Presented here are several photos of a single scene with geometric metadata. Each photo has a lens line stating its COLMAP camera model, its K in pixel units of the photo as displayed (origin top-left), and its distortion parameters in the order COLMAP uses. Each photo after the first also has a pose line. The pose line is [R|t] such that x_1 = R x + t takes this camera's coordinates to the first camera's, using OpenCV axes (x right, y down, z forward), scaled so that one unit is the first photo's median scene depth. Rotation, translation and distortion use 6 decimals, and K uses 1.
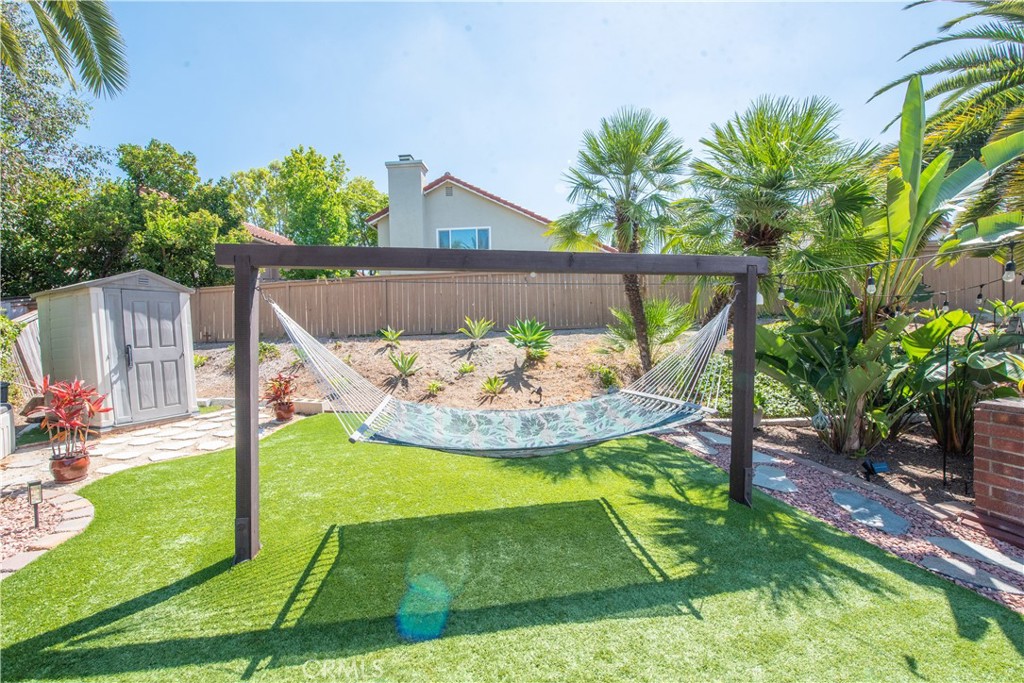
lens RADIAL K [[414.3, 0, 512.7], [0, 414.3, 344.8], [0, 0, 1]] dist [-0.018138, -0.001135]
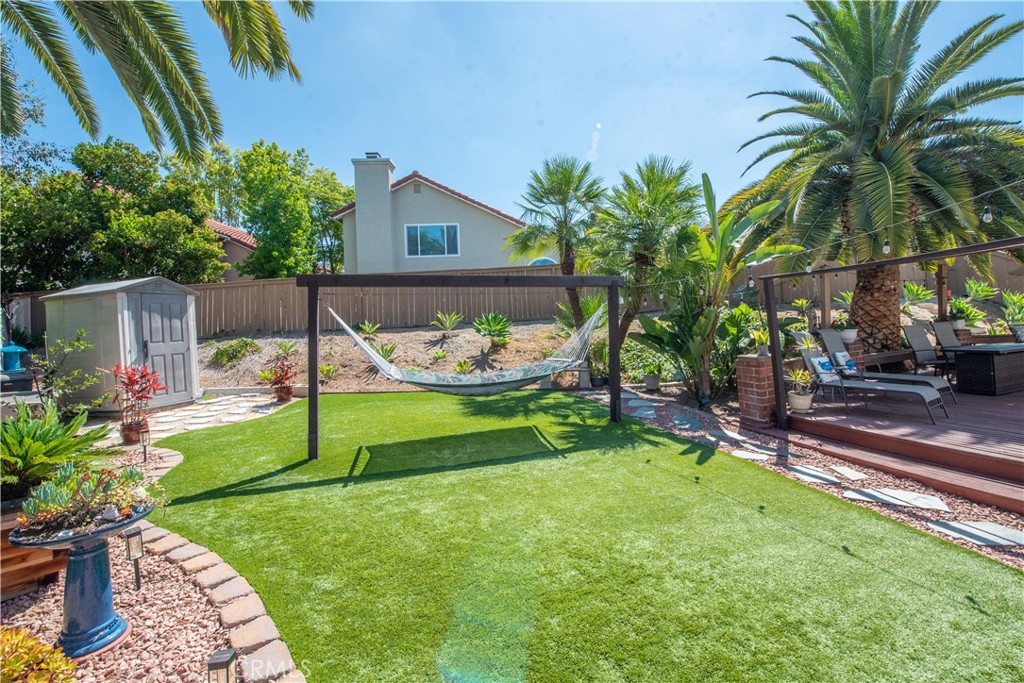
lens RADIAL K [[414.3, 0, 554.2], [0, 414.3, 318.7], [0, 0, 1]] dist [-0.018138, -0.001135]
pose [[0.985480, -0.018286, 0.168803, 0.015530], [0.025543, 0.998836, -0.040920, 0.012179], [-0.167859, 0.044637, 0.984800, -0.278499]]
